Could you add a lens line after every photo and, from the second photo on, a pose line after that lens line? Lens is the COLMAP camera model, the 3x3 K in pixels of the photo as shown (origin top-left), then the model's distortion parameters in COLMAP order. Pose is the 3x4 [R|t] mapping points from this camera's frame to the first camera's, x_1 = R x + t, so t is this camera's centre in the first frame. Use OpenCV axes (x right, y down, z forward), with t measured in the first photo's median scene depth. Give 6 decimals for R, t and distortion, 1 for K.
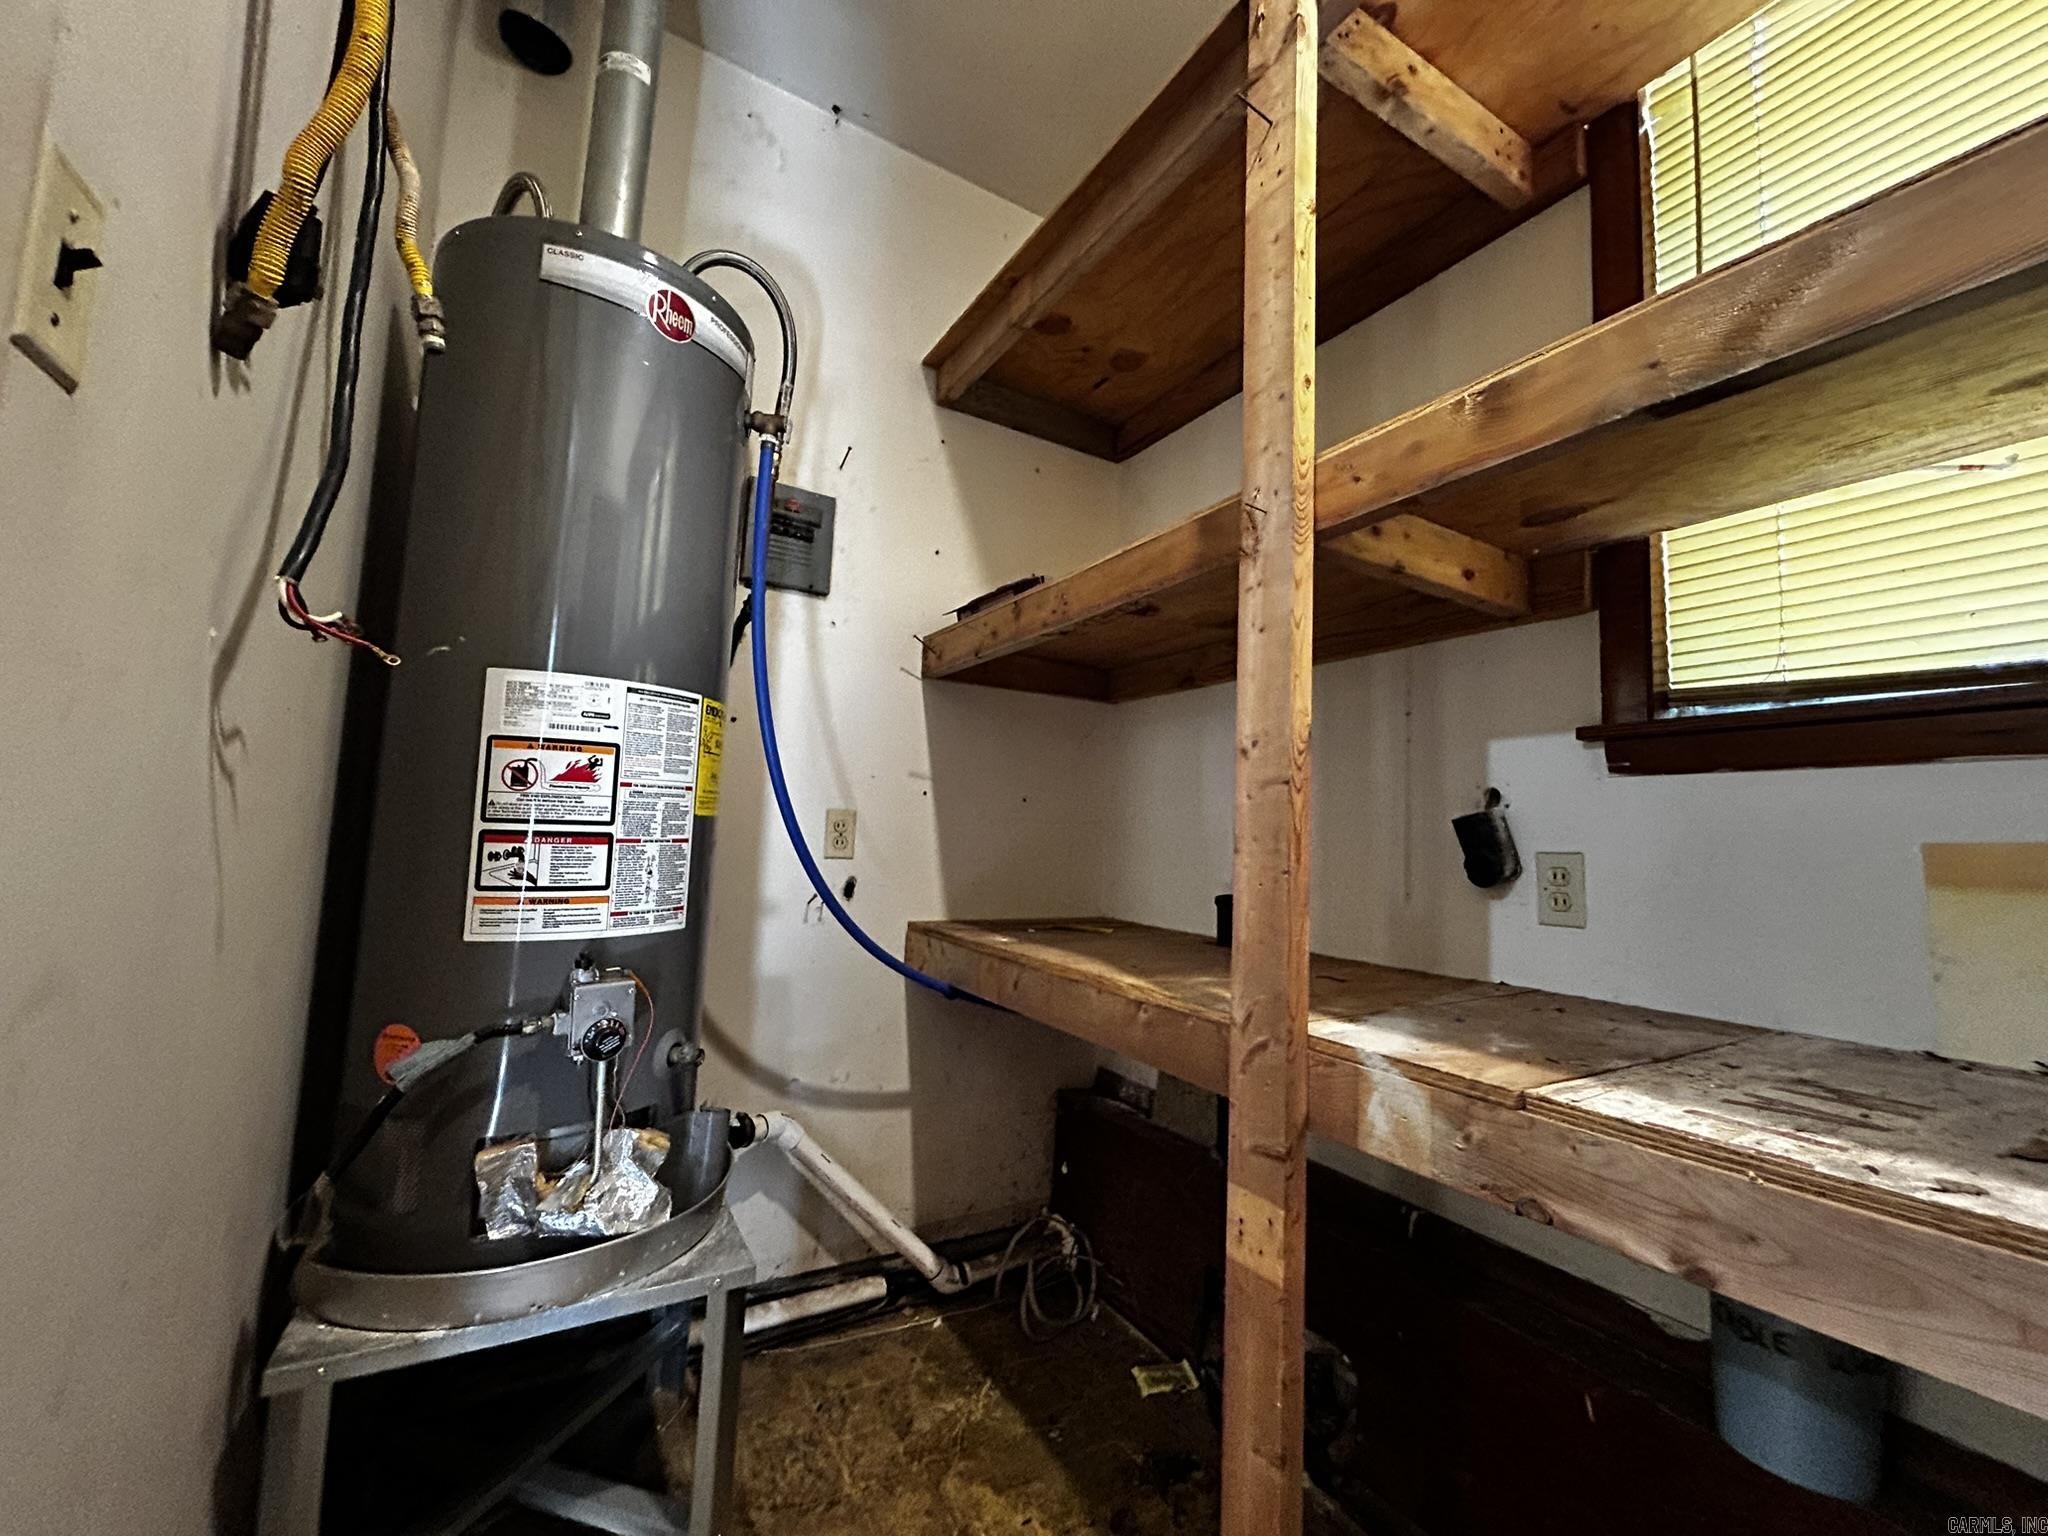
lens RADIAL K [[827.1, 0, 1024.4], [0, 827.1, 764.3], [0, 0, 1]] dist [-0.002627, 0.001608]
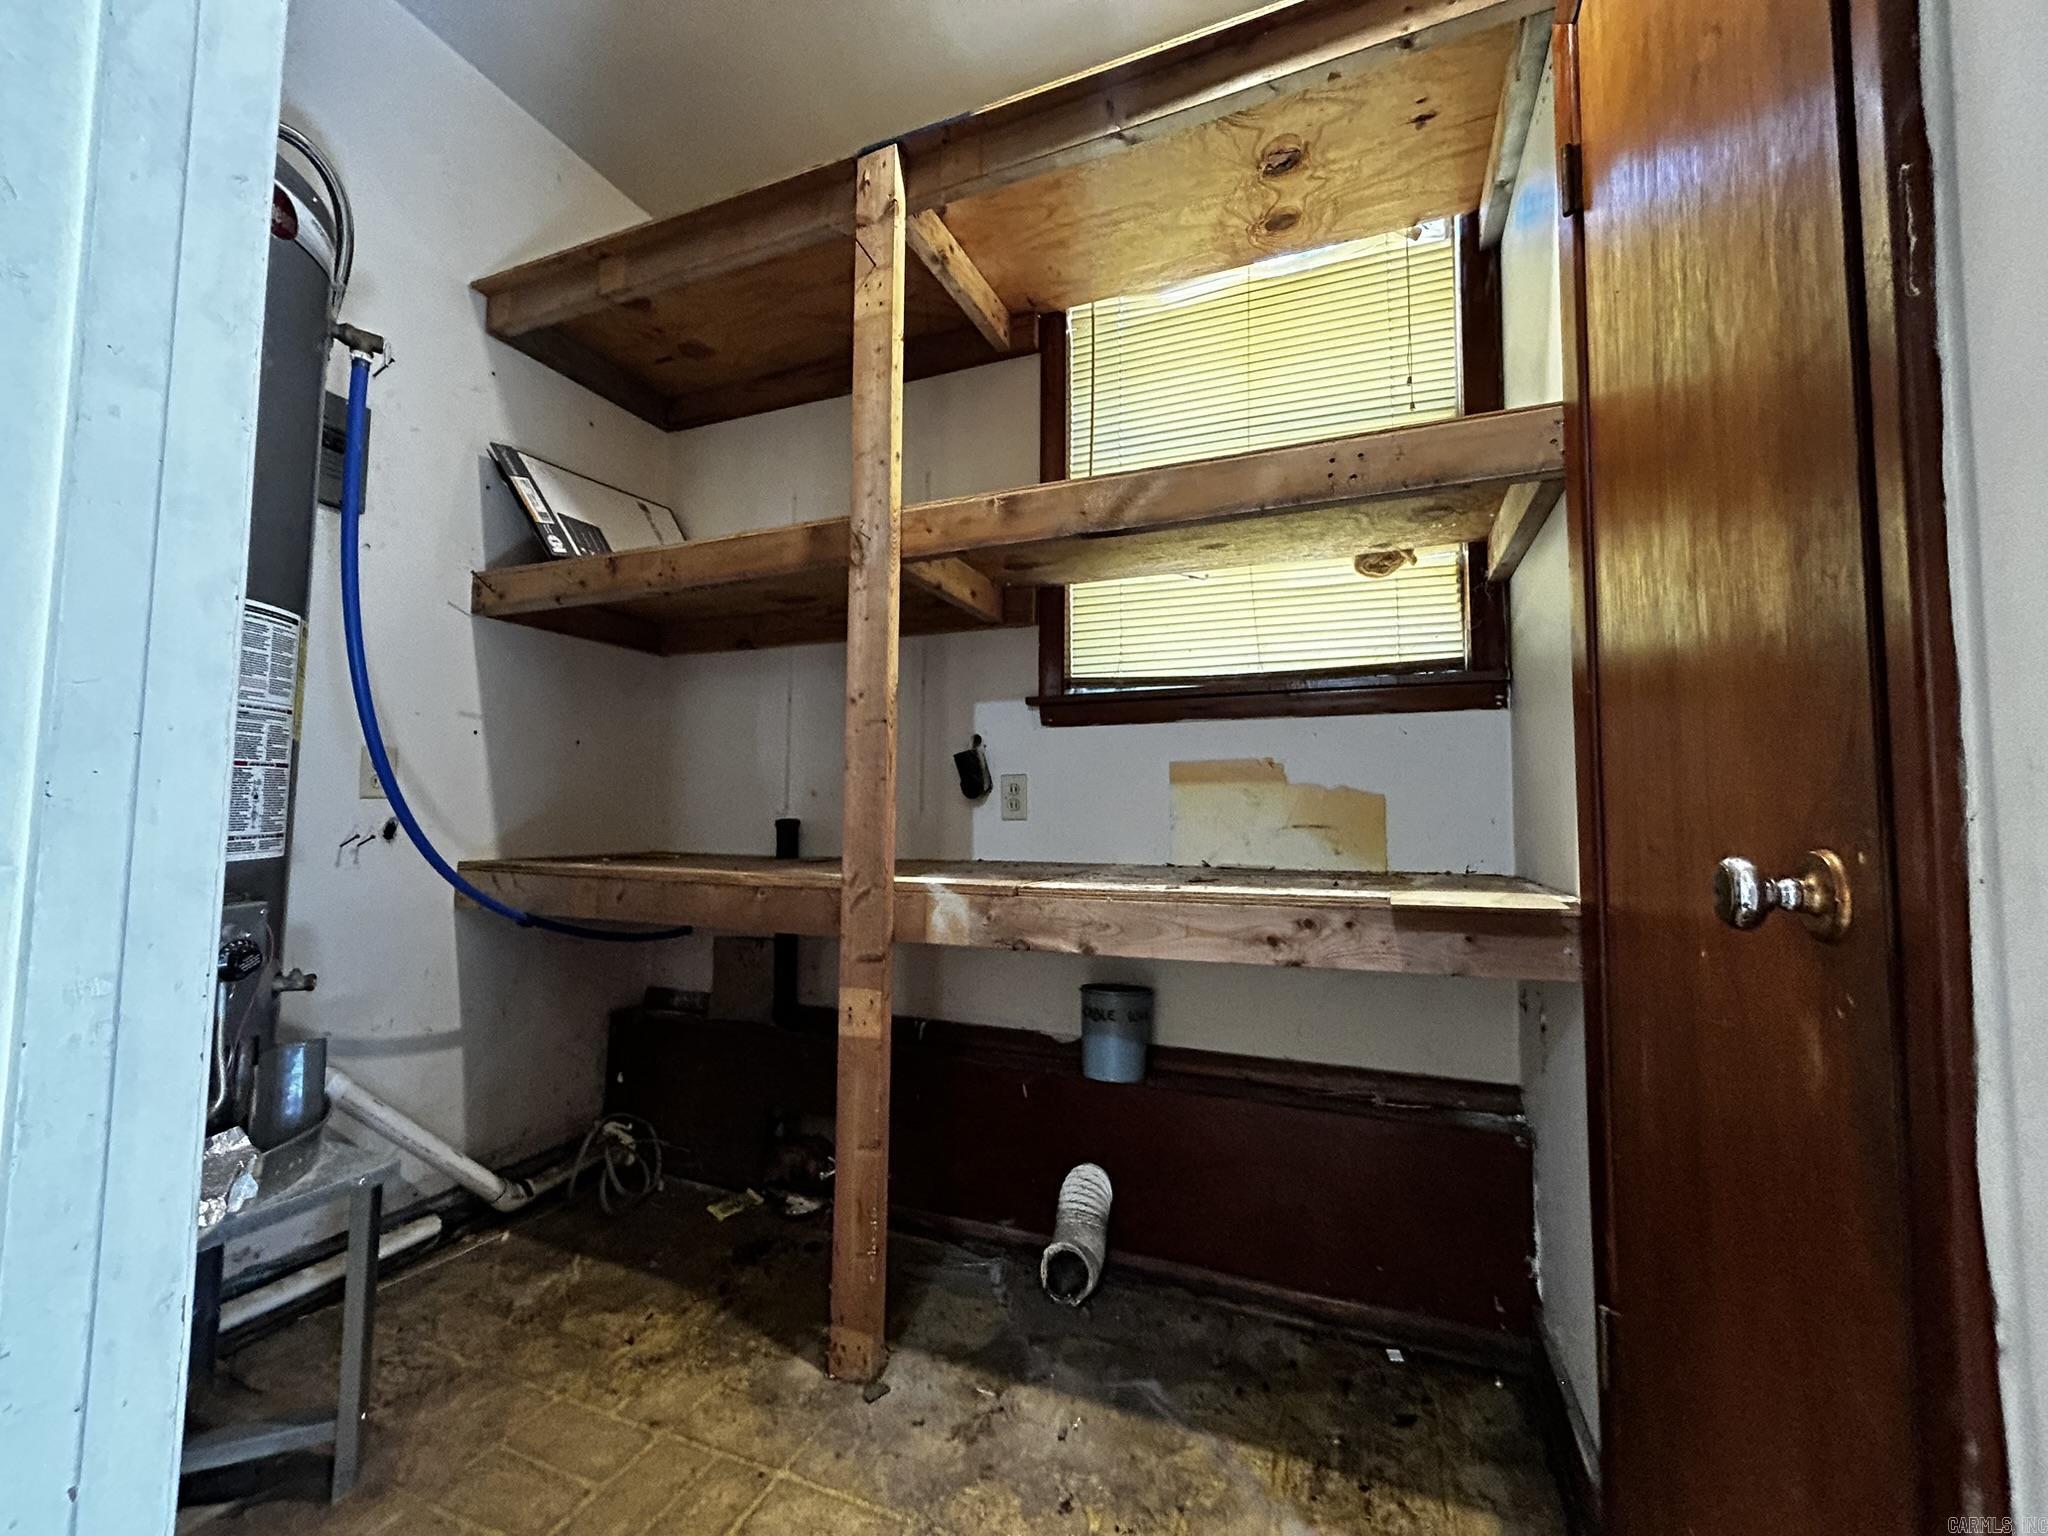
lens RADIAL K [[827.1, 0, 1026.2], [0, 827.1, 763.5], [0, 0, 1]] dist [-0.002627, 0.001608]
pose [[0.798548, 0.004195, 0.601917, -0.304965], [-0.030056, 0.999006, 0.032912, 0.032188], [-0.601181, -0.044373, 0.797880, -0.298873]]
